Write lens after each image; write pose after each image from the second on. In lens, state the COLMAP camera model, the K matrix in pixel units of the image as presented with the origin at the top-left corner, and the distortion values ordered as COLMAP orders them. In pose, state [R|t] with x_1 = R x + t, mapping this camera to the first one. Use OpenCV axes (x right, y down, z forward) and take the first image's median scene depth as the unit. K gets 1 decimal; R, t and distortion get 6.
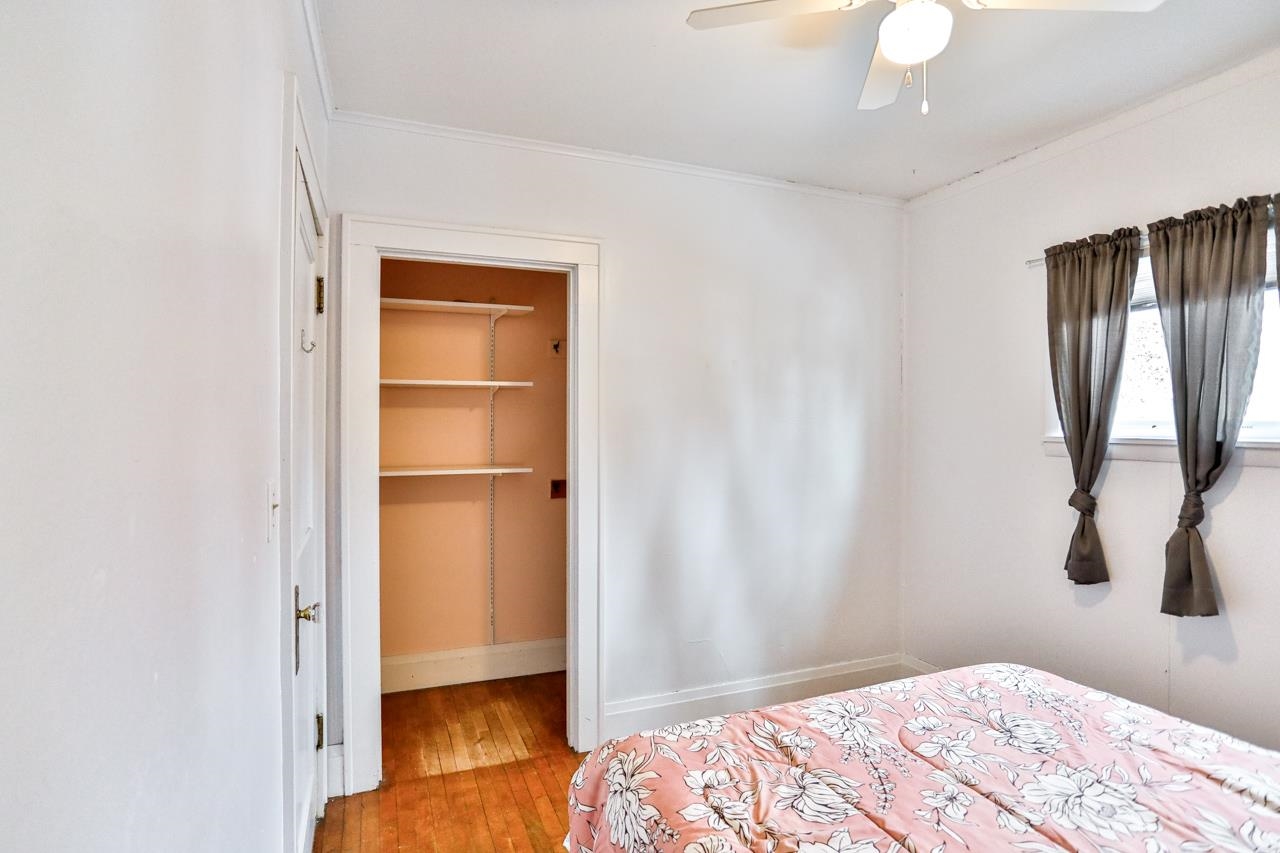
lens RADIAL K [[664.2, 0, 640.0], [0, 664.2, 426.5], [0, 0, 1]] dist [0.020894, -0.000090]
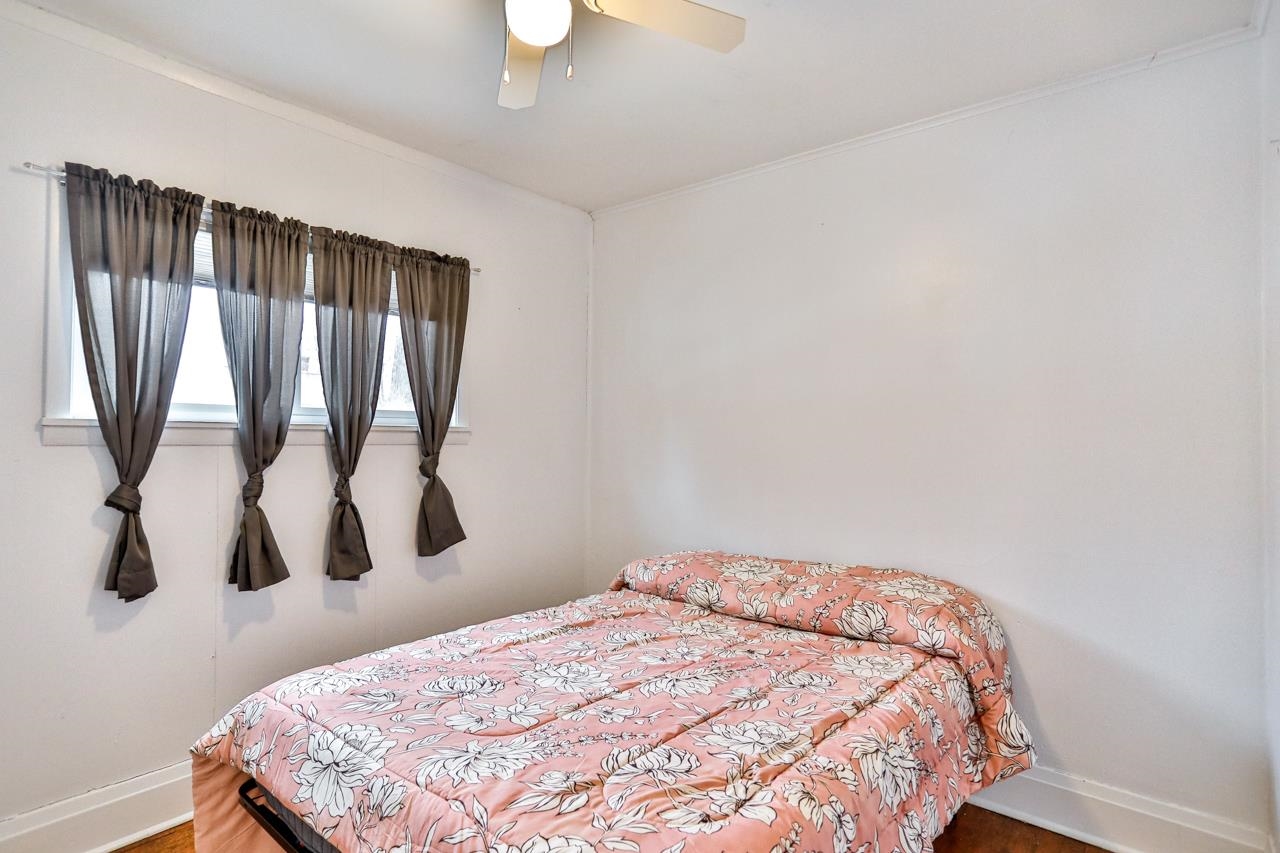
lens RADIAL K [[664.2, 0, 640.0], [0, 664.2, 426.5], [0, 0, 1]] dist [0.020894, -0.000090]
pose [[-0.461906, 0.002439, 0.886926, -0.487665], [-0.013437, 0.999862, -0.009747, 0.033263], [-0.886827, -0.016420, -0.461809, 1.151171]]
